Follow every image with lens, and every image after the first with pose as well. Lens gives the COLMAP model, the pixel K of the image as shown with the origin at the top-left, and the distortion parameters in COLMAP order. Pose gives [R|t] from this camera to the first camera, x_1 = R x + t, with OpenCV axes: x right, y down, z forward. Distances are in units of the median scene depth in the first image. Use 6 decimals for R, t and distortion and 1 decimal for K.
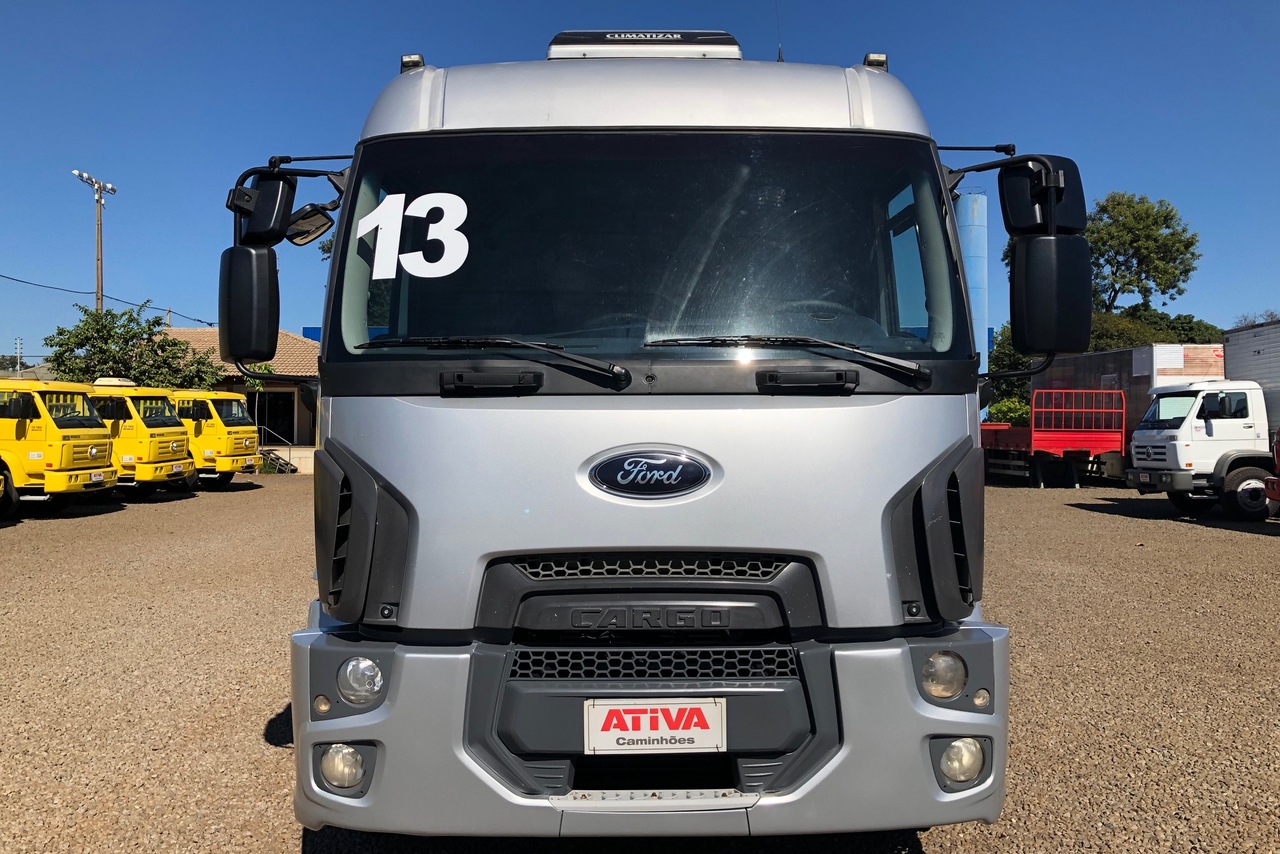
lens RADIAL K [[1060.1, 0, 641.8], [0, 1060.1, 424.5], [0, 0, 1]] dist [0.036105, -0.005990]
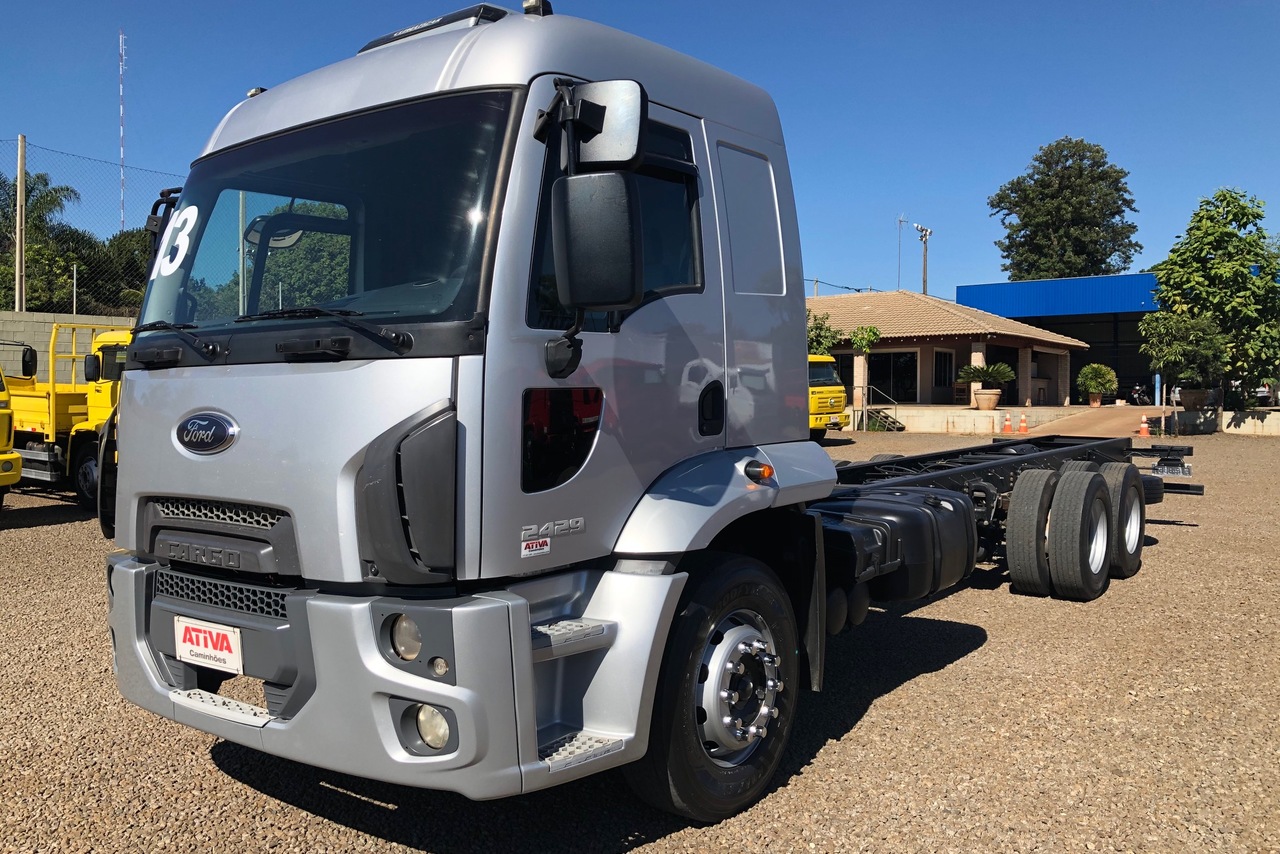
lens RADIAL K [[1060.1, 0, 642.4], [0, 1060.1, 430.2], [0, 0, 1]] dist [0.036105, -0.005990]
pose [[0.783925, 0.015930, -0.620652, 1.112824], [0.011733, 0.999112, 0.040464, 0.001059], [0.620745, -0.039003, 0.783042, 0.369195]]
